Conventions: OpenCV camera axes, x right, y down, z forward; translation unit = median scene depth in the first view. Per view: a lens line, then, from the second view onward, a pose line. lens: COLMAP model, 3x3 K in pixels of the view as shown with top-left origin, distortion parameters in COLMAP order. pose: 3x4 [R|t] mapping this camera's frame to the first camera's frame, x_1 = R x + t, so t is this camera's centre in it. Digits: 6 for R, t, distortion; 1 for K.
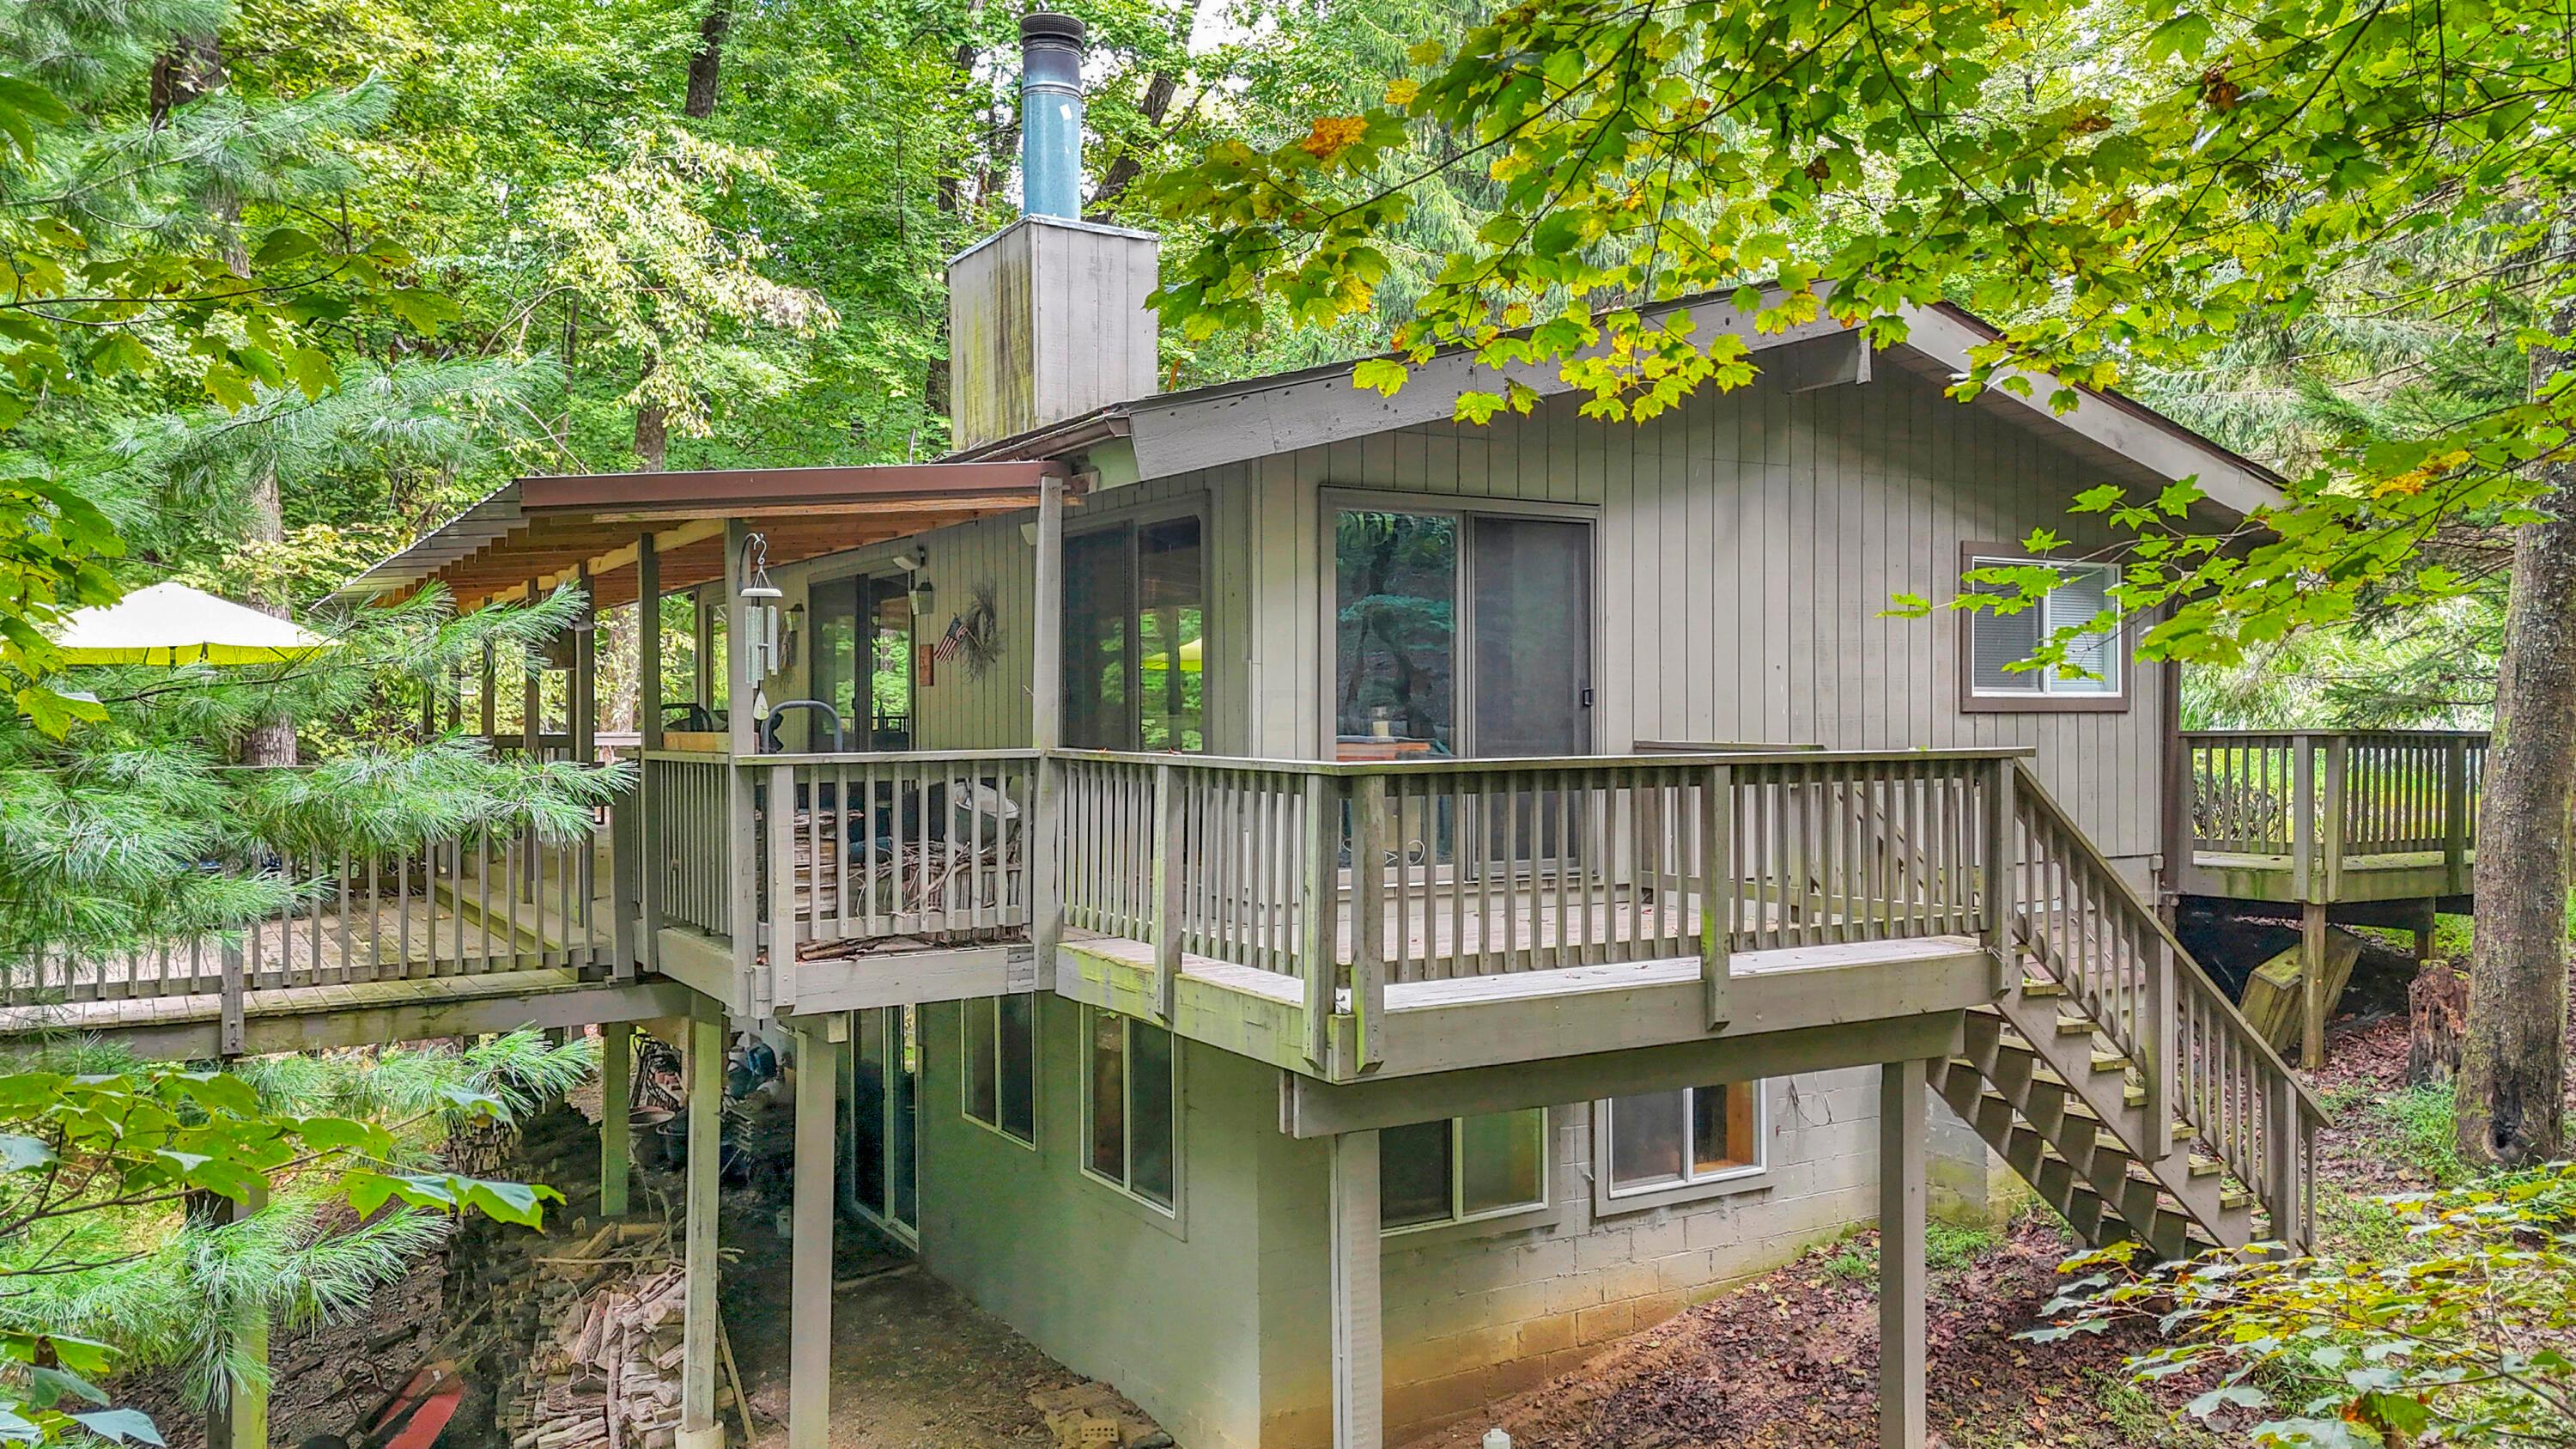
lens RADIAL K [[1949.3, 0, 1289.6], [0, 1949.3, 724.5], [0, 0, 1]] dist [0.056154, -0.018539]
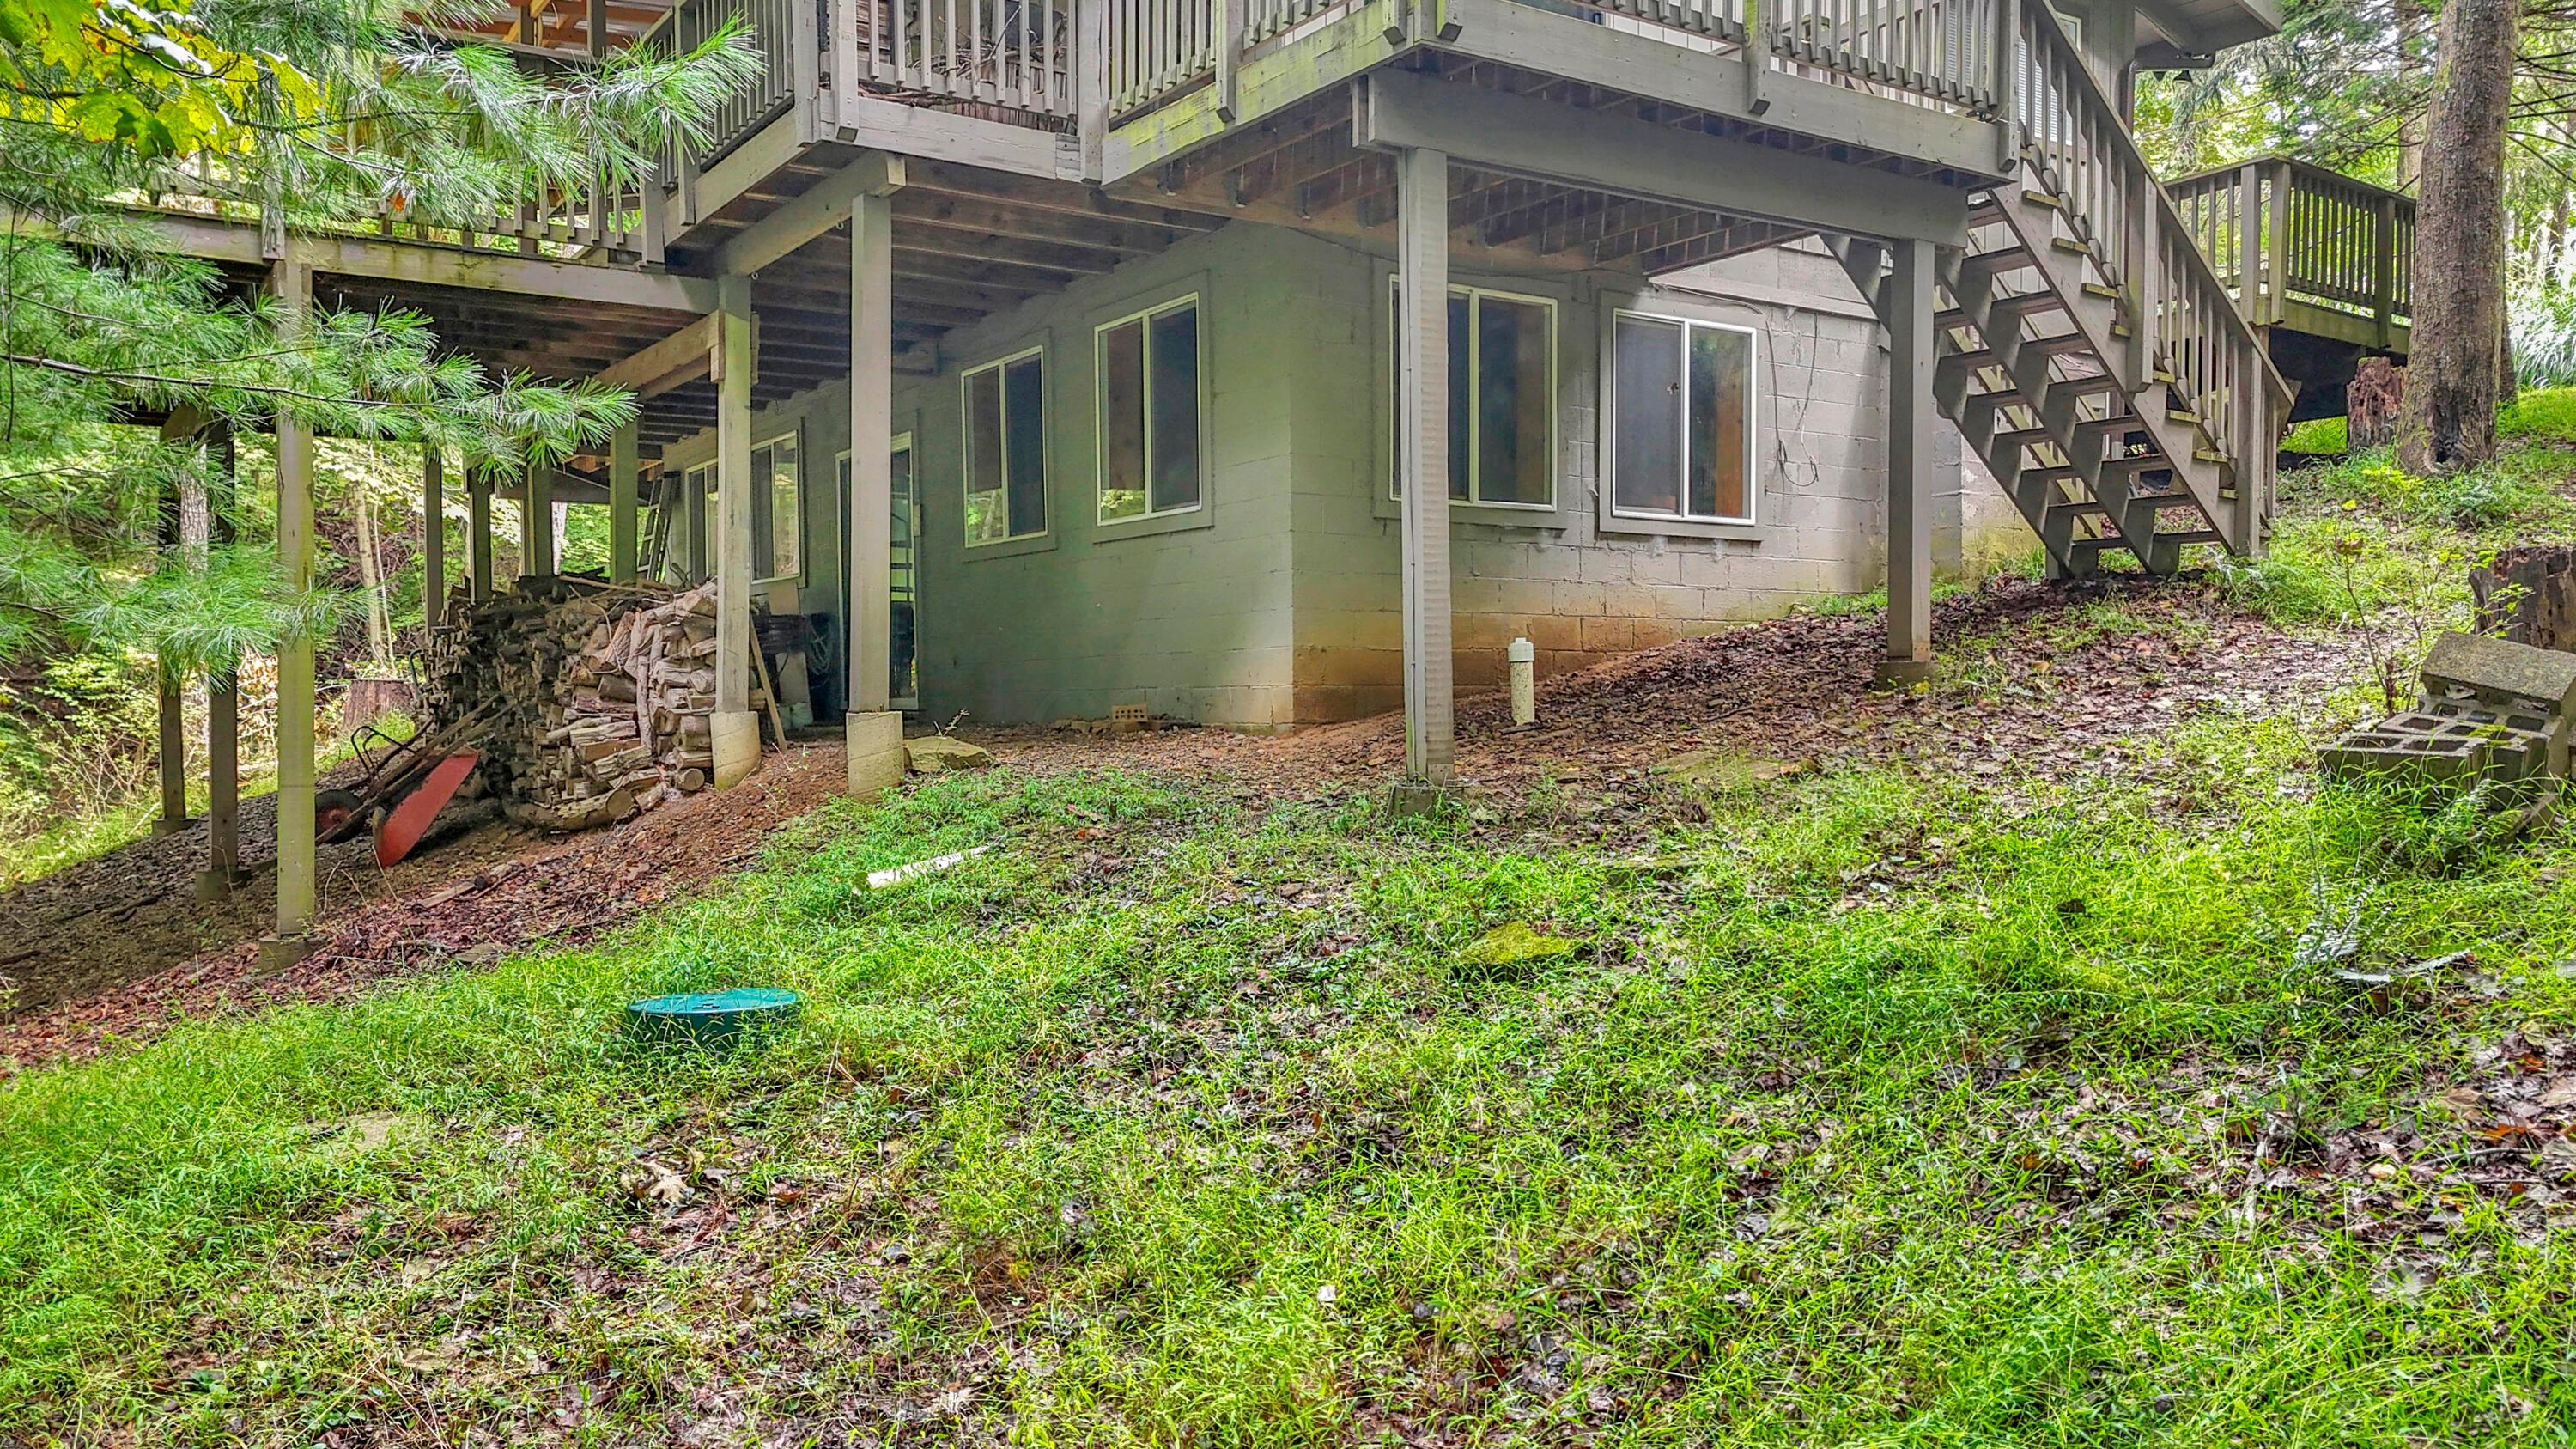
lens RADIAL K [[1949.3, 0, 1285.7], [0, 1949.3, 725.7], [0, 0, 1]] dist [0.056154, -0.018539]
pose [[0.998502, -0.001601, 0.054686, -0.067393], [0.001191, 0.999971, 0.007520, 0.347814], [-0.054696, -0.007443, 0.998475, -0.028455]]
